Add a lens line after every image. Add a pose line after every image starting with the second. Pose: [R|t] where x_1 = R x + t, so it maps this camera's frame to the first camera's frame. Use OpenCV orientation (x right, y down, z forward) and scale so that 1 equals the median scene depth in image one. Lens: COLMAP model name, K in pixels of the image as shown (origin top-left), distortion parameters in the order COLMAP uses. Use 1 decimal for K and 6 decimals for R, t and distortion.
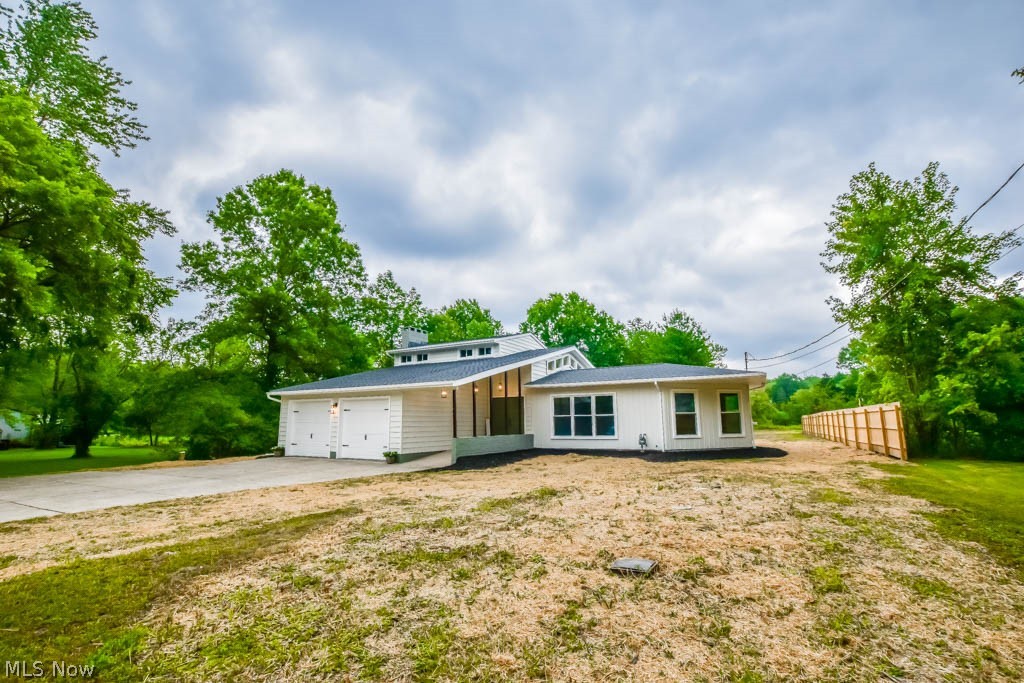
lens RADIAL K [[467.0, 0, 511.3], [0, 467.0, 348.2], [0, 0, 1]] dist [-0.026186, 0.000675]
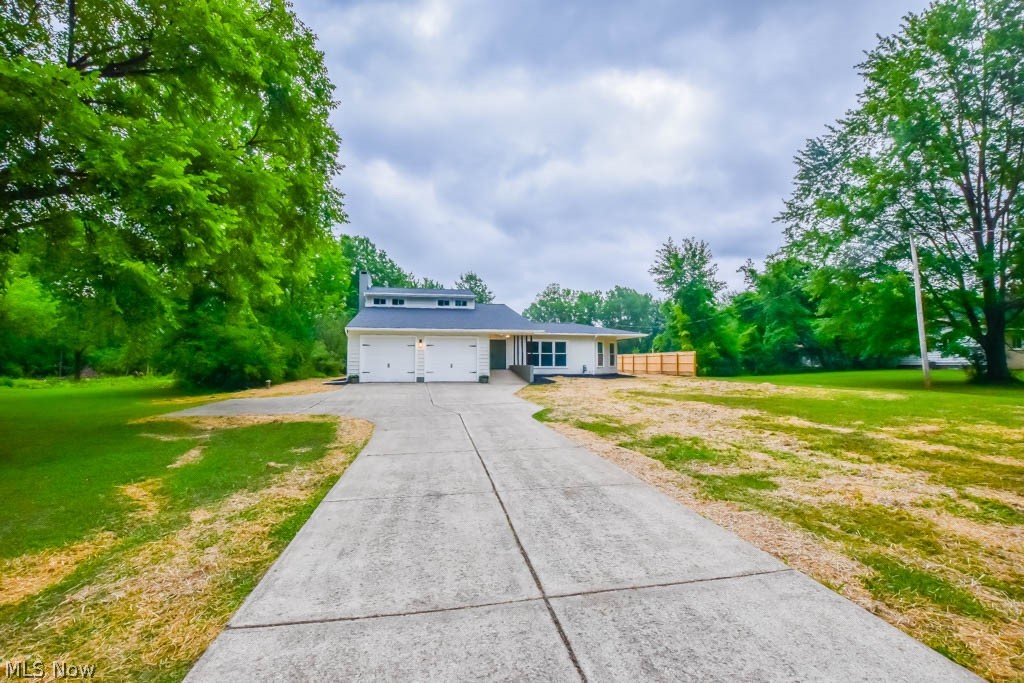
lens RADIAL K [[467.0, 0, 511.3], [0, 467.0, 348.2], [0, 0, 1]] dist [-0.026186, 0.000675]
pose [[0.774118, 0.030071, 0.632326, -0.956847], [-0.108959, 0.990293, 0.086298, 0.003184], [-0.623593, -0.135702, 0.769881, -0.142391]]
